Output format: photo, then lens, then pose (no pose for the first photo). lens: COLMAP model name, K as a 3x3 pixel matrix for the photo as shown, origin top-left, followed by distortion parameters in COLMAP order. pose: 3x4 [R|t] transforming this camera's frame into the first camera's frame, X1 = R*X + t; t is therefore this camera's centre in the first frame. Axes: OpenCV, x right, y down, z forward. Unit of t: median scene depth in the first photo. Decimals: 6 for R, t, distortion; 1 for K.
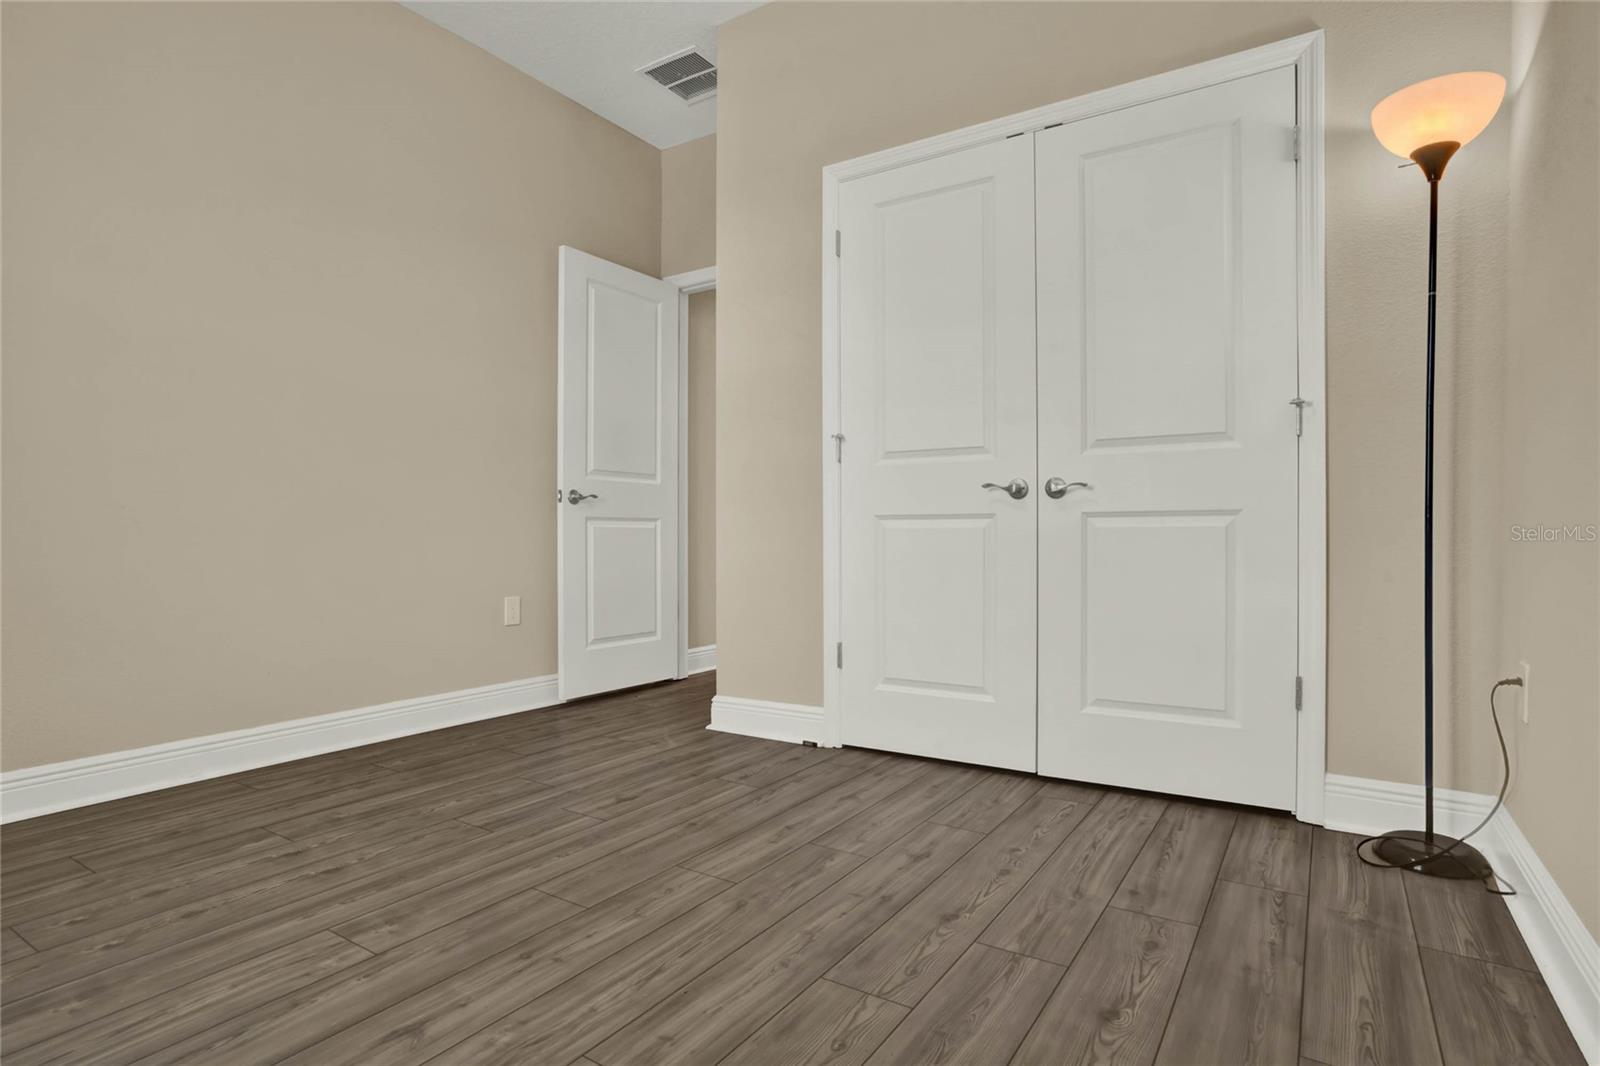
lens RADIAL K [[837.9, 0, 803.4], [0, 837.9, 533.5], [0, 0, 1]] dist [-0.010431, 0.003011]
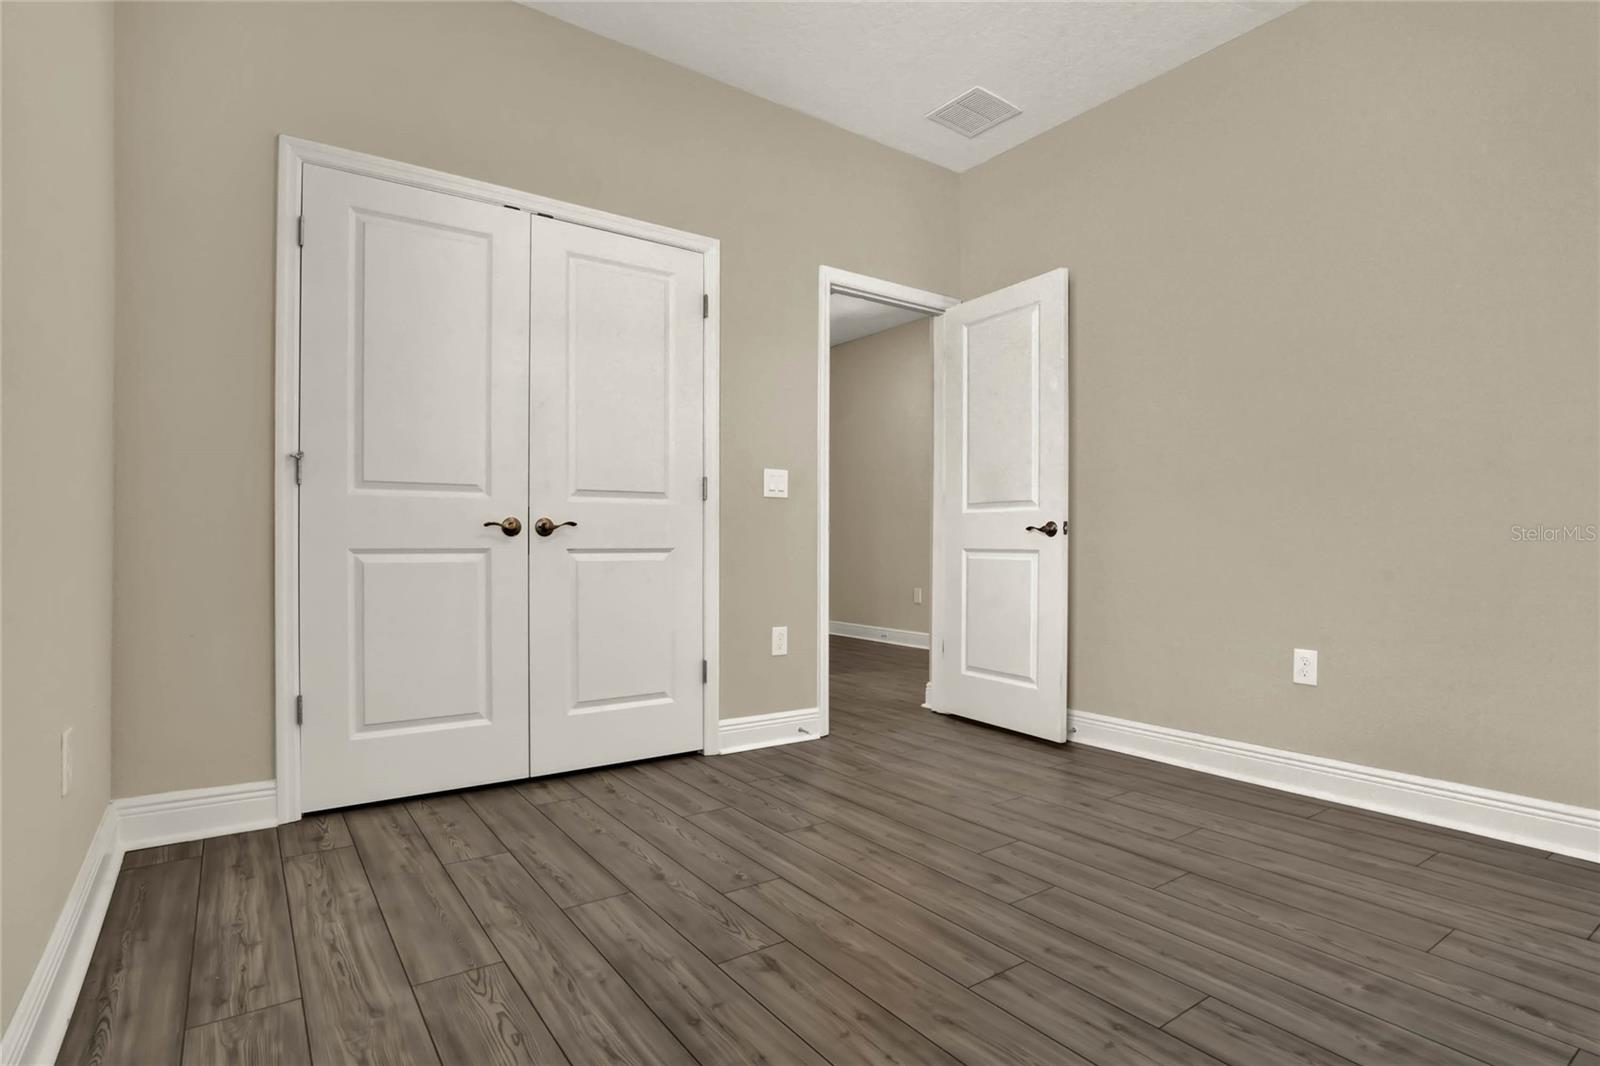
lens RADIAL K [[810.8, 0, 809.4], [0, 810.8, 542.7], [0, 0, 1]] dist [-0.008237, 0.006314]
pose [[0.374328, 0.012206, 0.927216, -0.599379], [-0.005702, 0.999925, -0.010861, -0.022650], [-0.927279, -0.001221, 0.374369, 0.236288]]
